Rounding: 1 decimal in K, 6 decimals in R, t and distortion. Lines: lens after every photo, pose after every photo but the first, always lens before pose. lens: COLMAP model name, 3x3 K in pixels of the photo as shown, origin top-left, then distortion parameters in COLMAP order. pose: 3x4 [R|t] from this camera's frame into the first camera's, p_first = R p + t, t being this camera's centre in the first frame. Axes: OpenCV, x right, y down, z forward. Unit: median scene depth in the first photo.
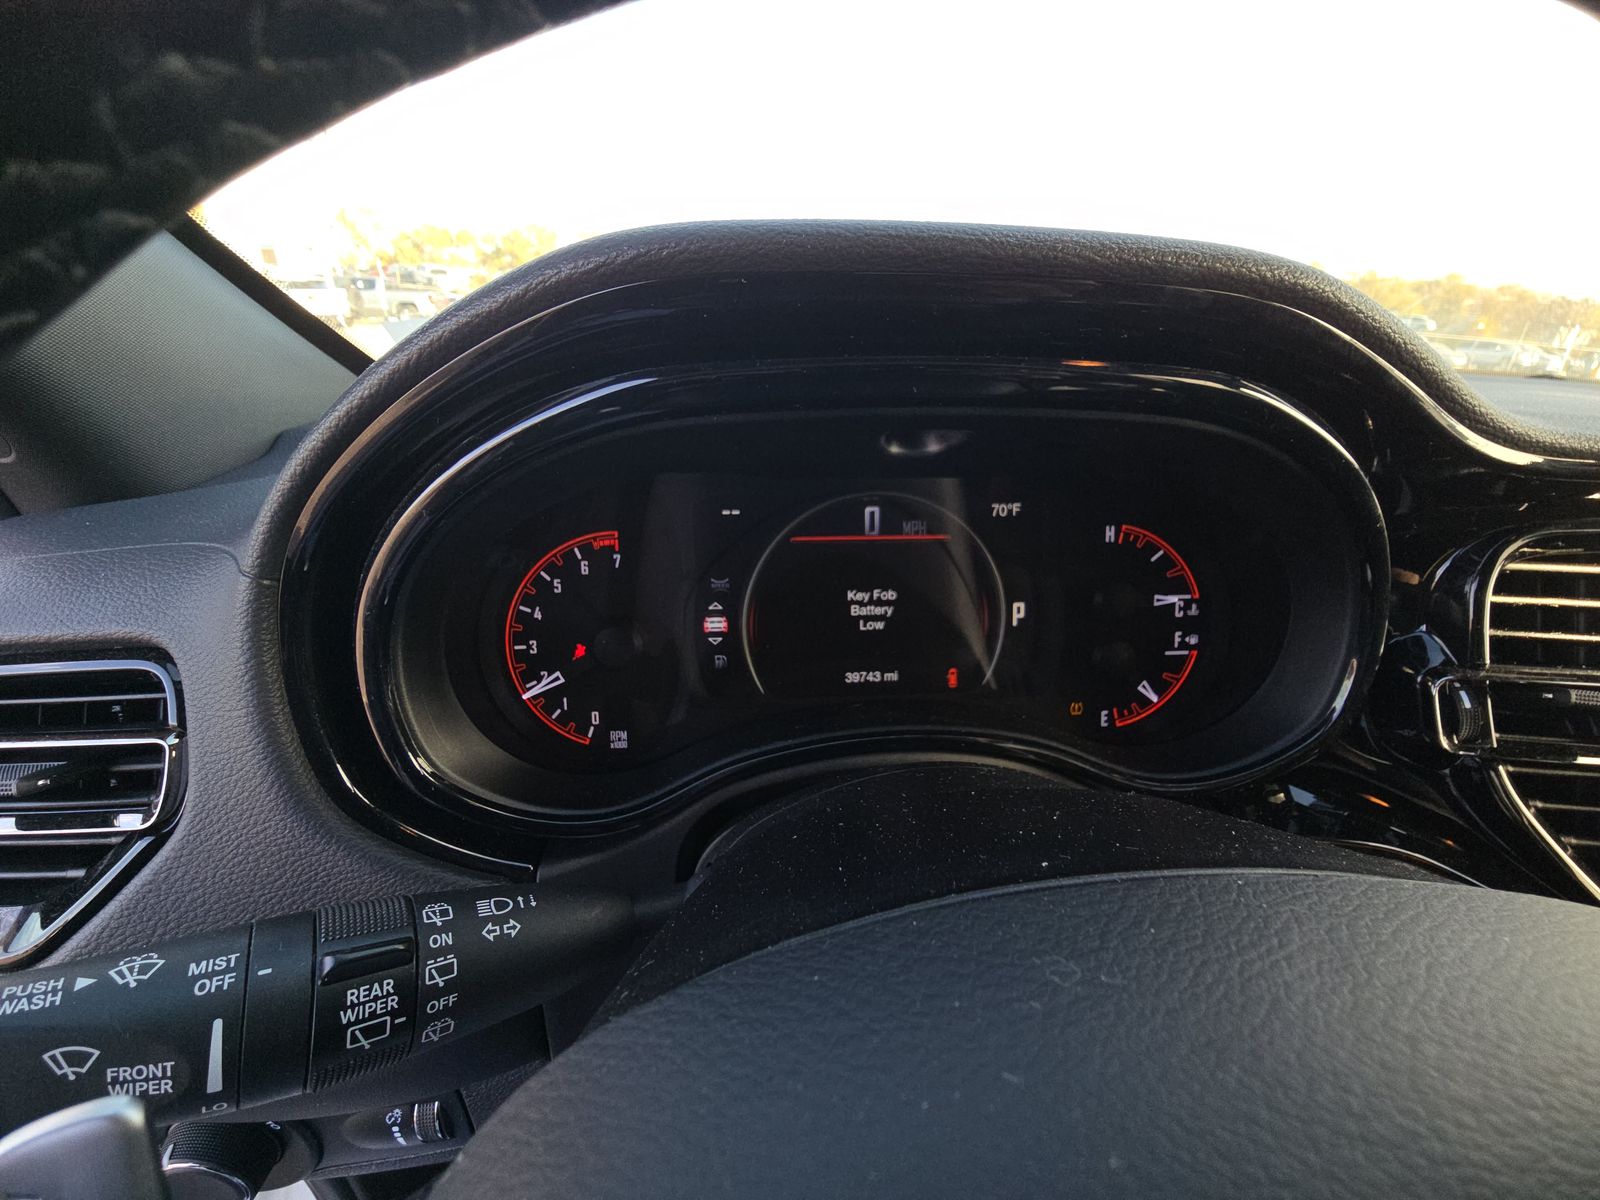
lens RADIAL K [[645.6, 0, 807.0], [0, 645.6, 593.4], [0, 0, 1]] dist [0.064107, -0.035227]
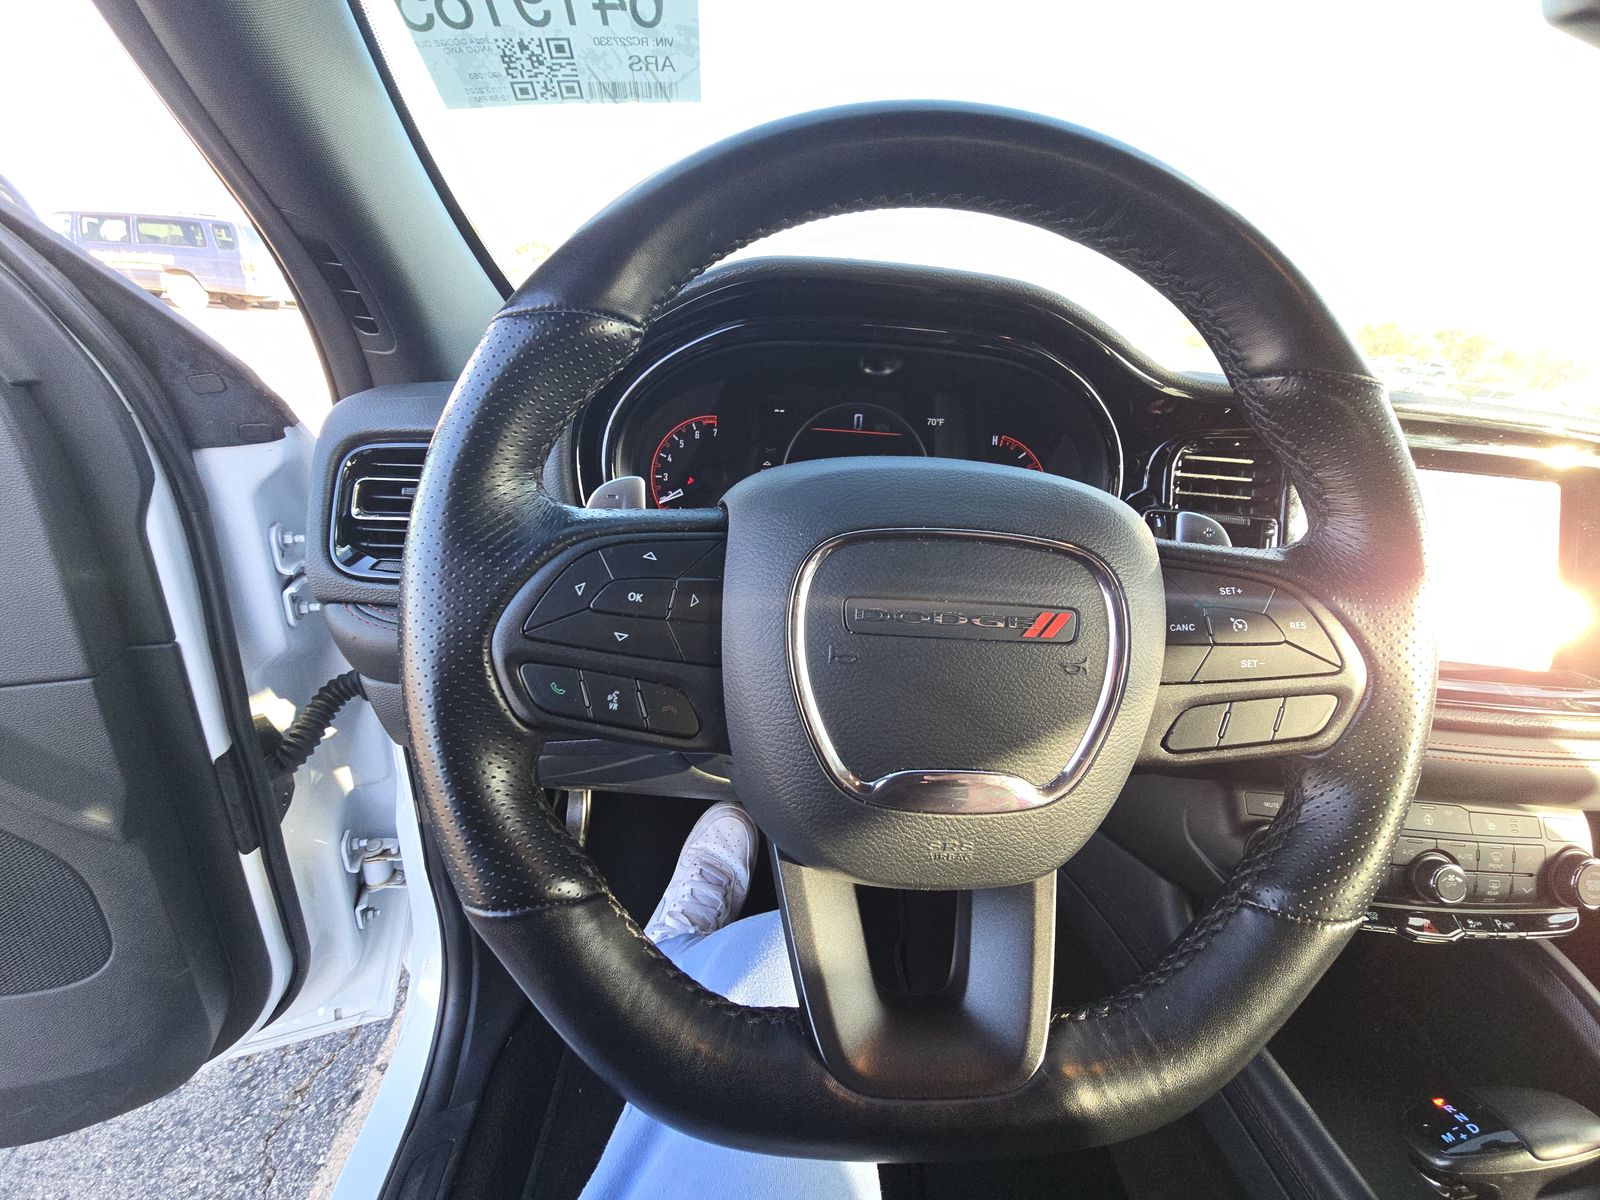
lens RADIAL K [[645.6, 0, 807.0], [0, 645.6, 593.4], [0, 0, 1]] dist [0.064107, -0.035227]
pose [[0.996535, 0.078927, -0.026235, 0.044210], [-0.079156, 0.996832, -0.007801, 0.387187], [0.025536, 0.009851, 0.999625, -0.786198]]
